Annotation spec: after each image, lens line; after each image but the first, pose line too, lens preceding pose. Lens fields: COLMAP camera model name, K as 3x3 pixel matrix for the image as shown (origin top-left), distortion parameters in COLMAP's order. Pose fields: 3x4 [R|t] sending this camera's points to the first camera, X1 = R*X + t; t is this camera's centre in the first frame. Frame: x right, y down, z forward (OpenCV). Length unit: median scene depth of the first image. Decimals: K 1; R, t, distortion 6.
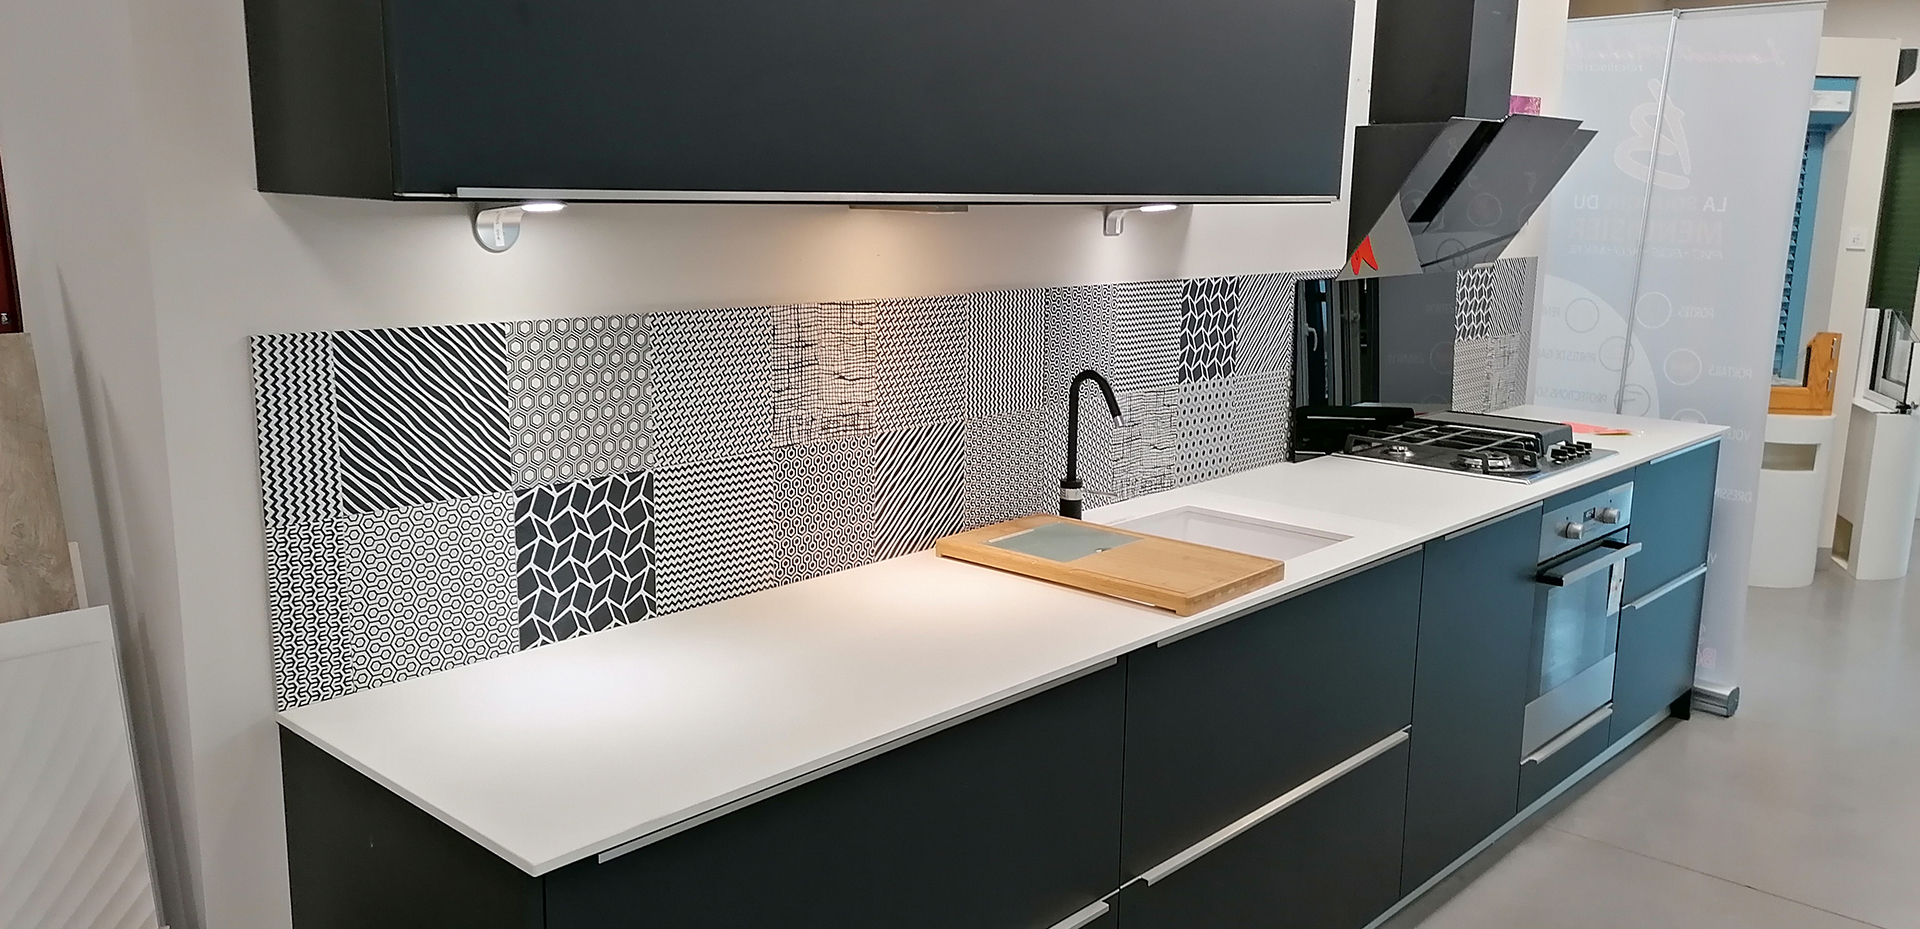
lens RADIAL K [[1456.8, 0, 960.0], [0, 1456.8, 464.5], [0, 0, 1]] dist [0.081030, -0.144292]
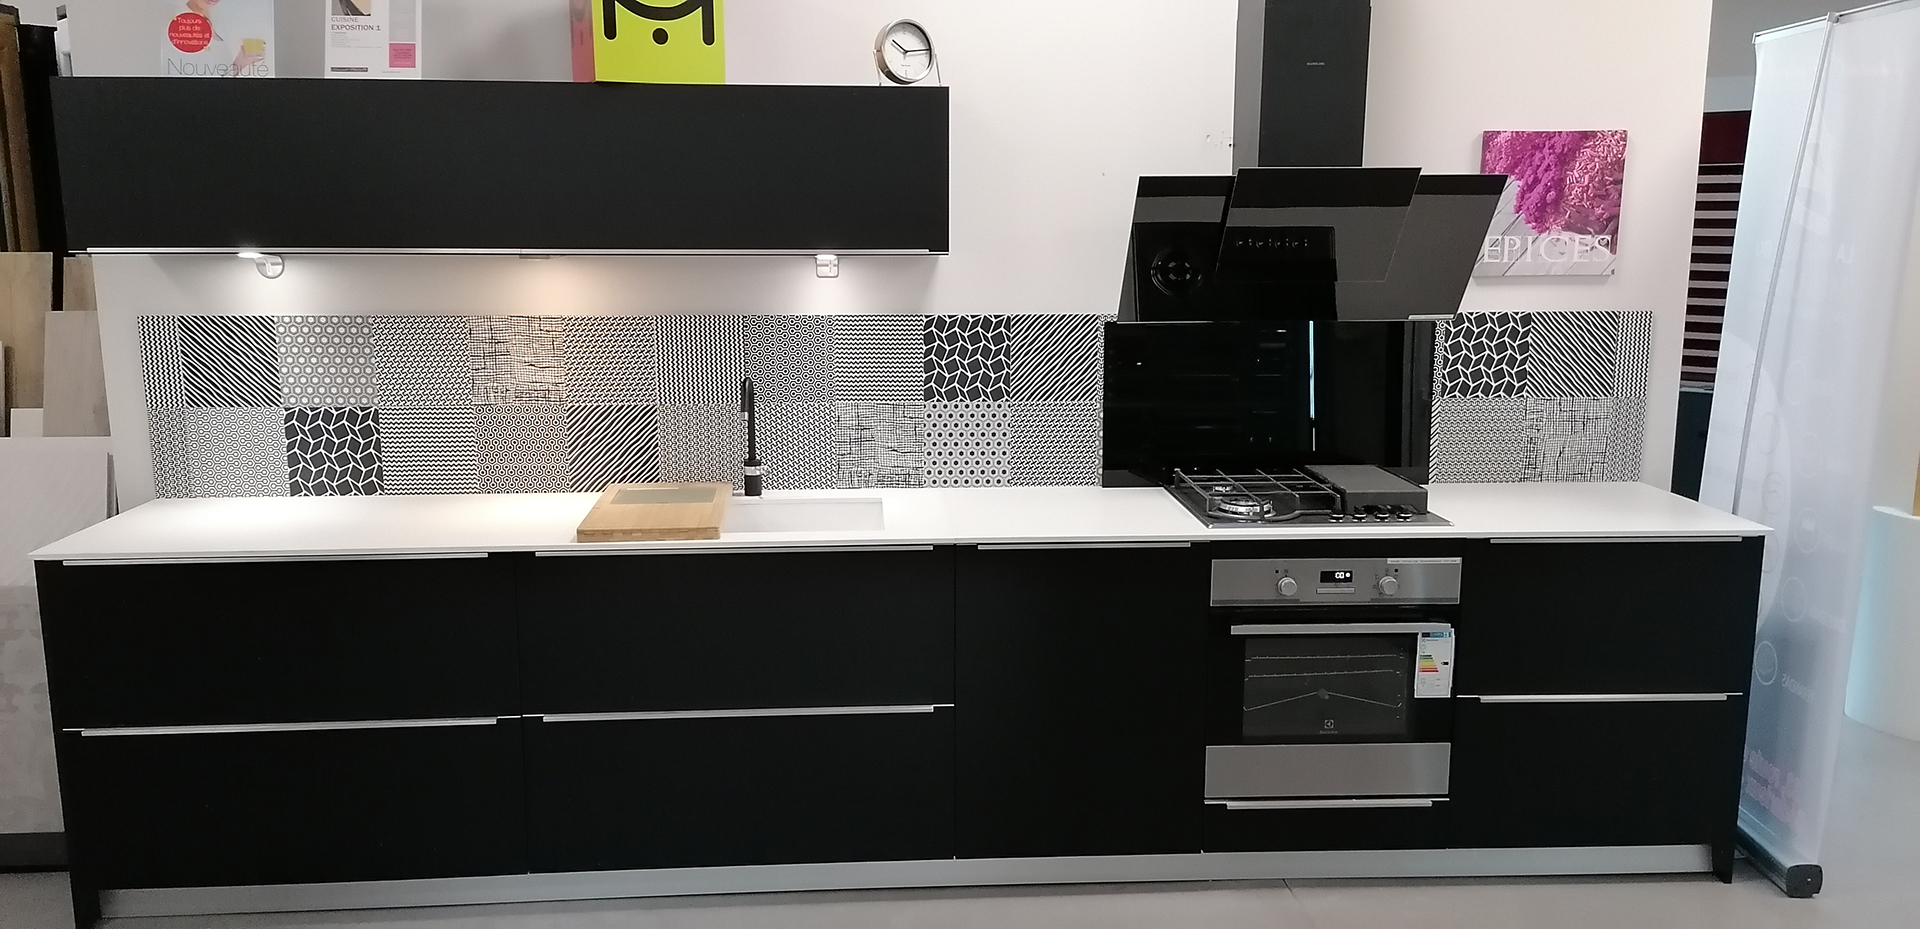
lens RADIAL K [[1456.8, 0, 960.0], [0, 1456.8, 464.5], [0, 0, 1]] dist [0.081030, -0.144292]
pose [[0.731107, 0.107996, -0.673661, 1.443761], [-0.119105, 0.992433, 0.029837, -0.061972], [0.671786, 0.058423, 0.738438, 0.191273]]
